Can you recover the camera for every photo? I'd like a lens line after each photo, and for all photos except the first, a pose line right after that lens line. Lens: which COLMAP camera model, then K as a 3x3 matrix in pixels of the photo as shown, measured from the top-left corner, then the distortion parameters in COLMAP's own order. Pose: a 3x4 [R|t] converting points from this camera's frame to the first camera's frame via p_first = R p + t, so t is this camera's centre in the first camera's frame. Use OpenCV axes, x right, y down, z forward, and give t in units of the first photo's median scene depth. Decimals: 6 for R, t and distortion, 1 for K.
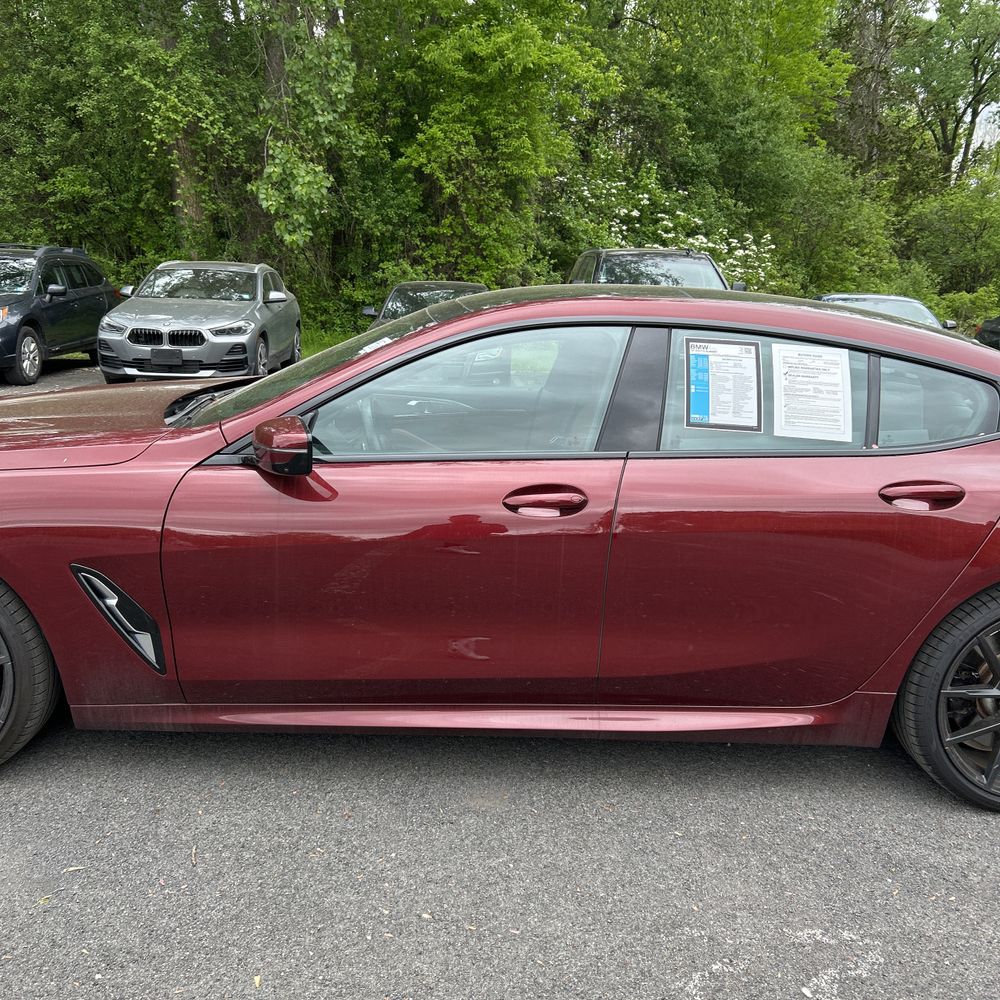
lens RADIAL K [[1000.8, 0, 502.9], [0, 1000.8, 462.4], [0, 0, 1]] dist [0.078304, -0.150343]
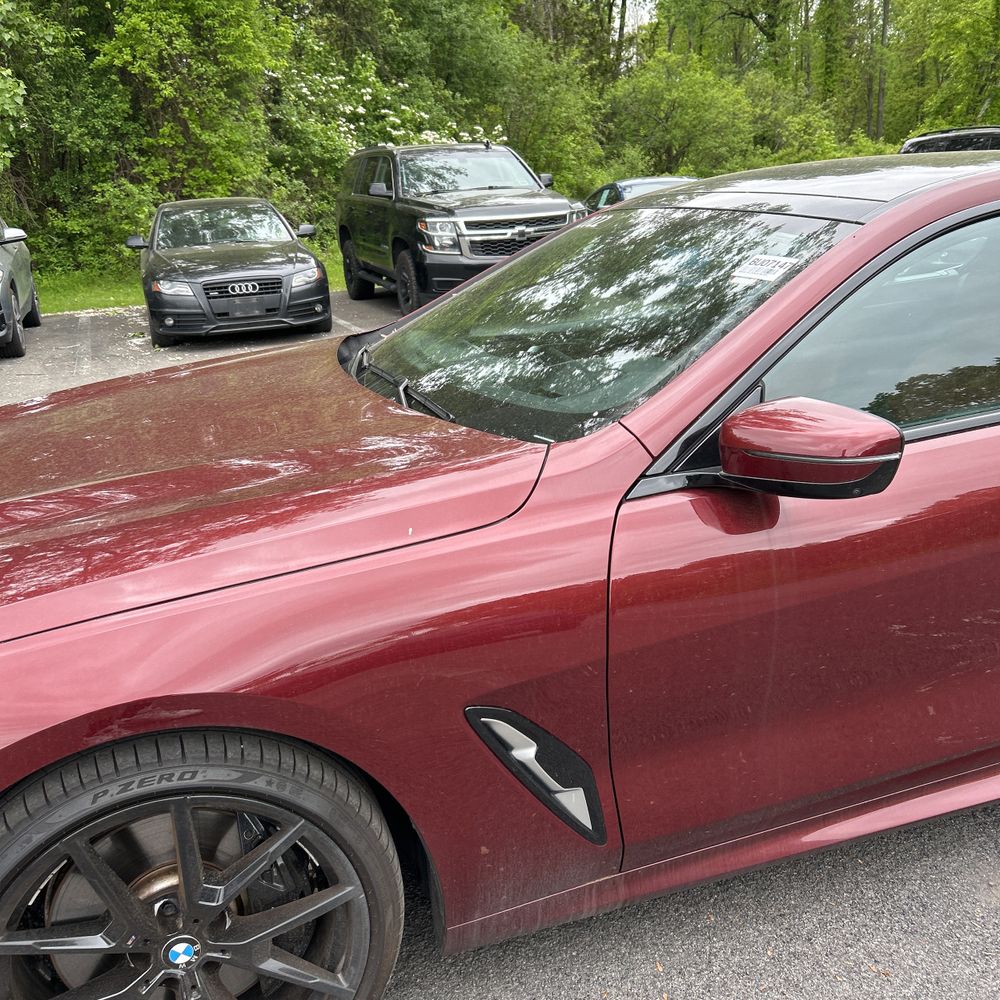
lens RADIAL K [[1004.2, 0, 500.3], [0, 1004.2, 487.7], [0, 0, 1]] dist [0.010446, 0.009198]
pose [[0.946084, -0.163504, 0.279628, -0.078752], [0.131186, 0.982698, 0.130751, -0.013634], [-0.296168, -0.087018, 0.951164, 0.066693]]
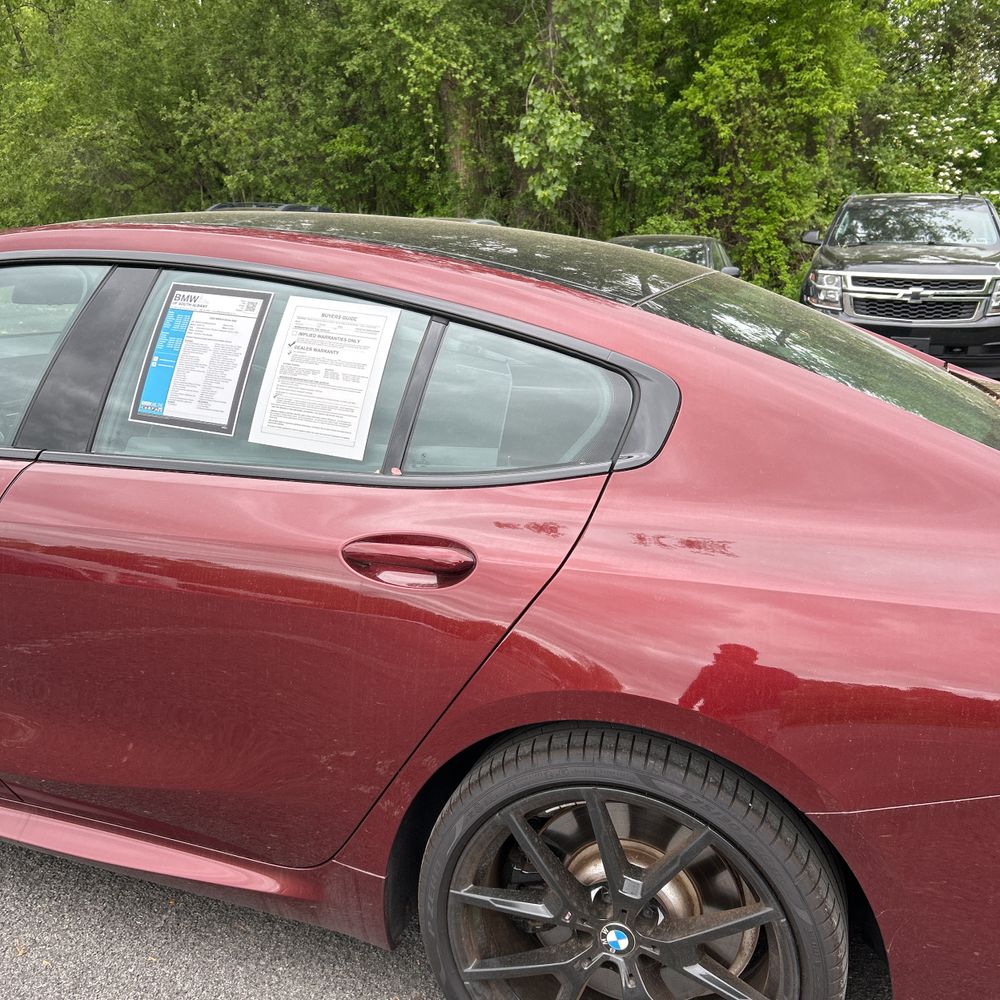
lens RADIAL K [[988.9, 0, 497.6], [0, 988.9, 490.1], [0, 0, 1]] dist [0.065592, -0.088962]
pose [[0.932560, 0.084666, -0.350948, 0.097339], [-0.061300, 0.995130, 0.077186, -0.008239], [0.355774, -0.050467, 0.933209, 0.071355]]
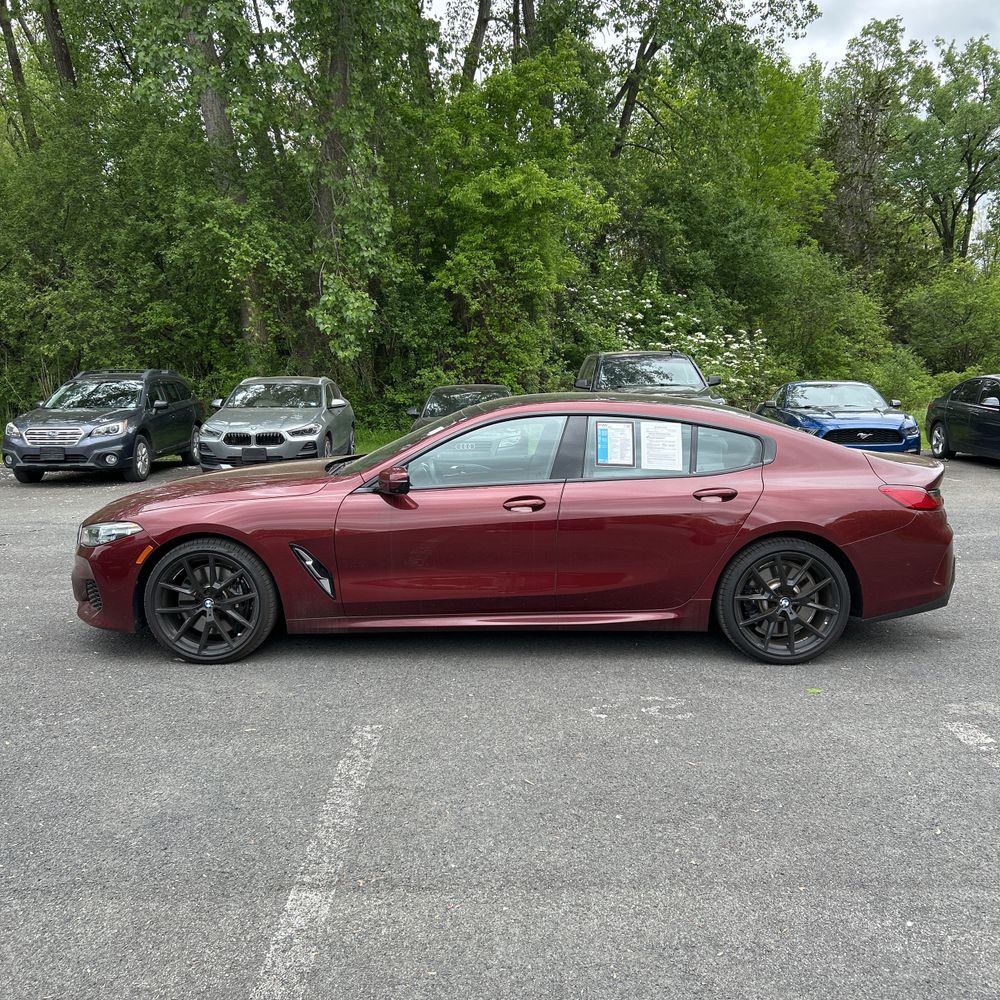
lens RADIAL K [[993.2, 0, 500.7], [0, 993.2, 468.4], [0, 0, 1]] dist [0.183854, -0.508738]
pose [[0.998702, -0.037836, -0.034106, 0.009540], [0.034733, 0.995568, -0.087393, 0.020137], [0.037261, 0.086095, 0.995590, -0.141940]]
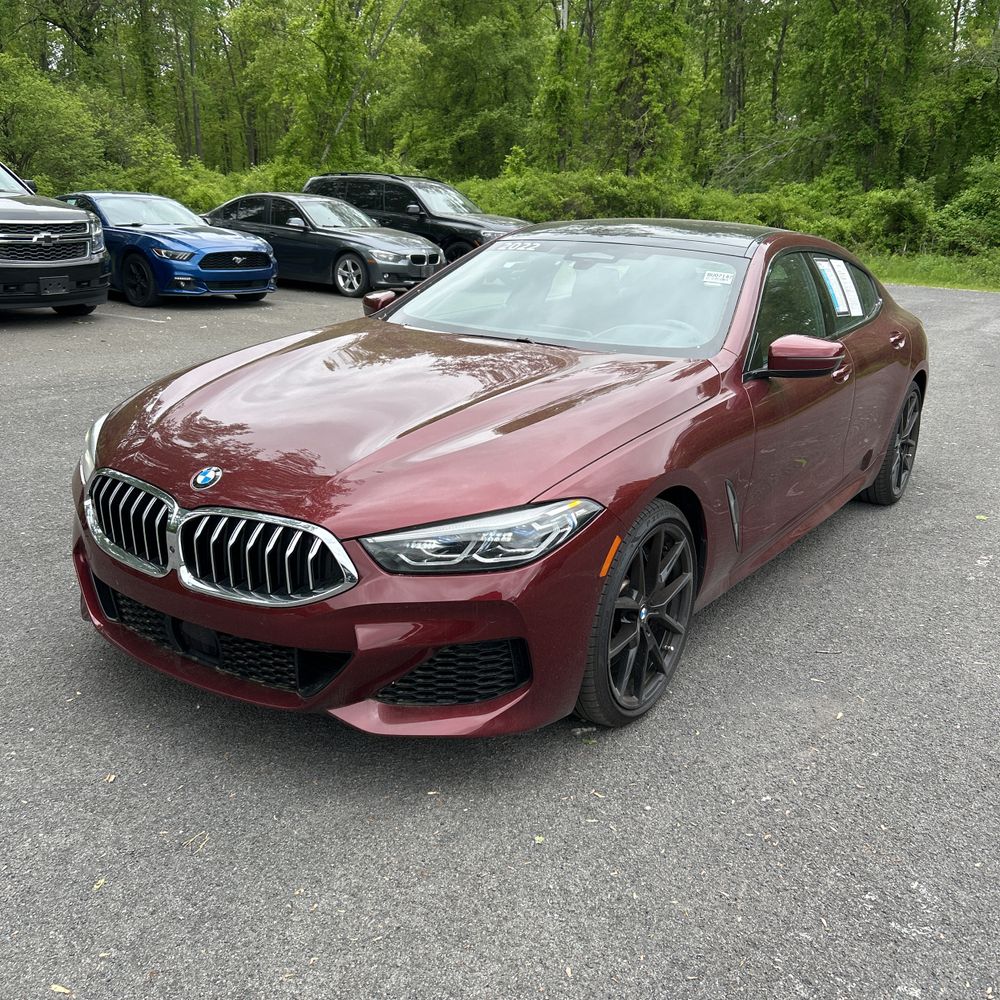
lens RADIAL K [[1004.2, 0, 500.3], [0, 1004.2, 487.7], [0, 0, 1]] dist [0.010446, 0.009198]
pose [[0.564533, -0.235654, 0.791056, -0.219235], [0.126636, 0.971760, 0.199112, -0.023193], [-0.815638, -0.012229, 0.578433, 0.075948]]
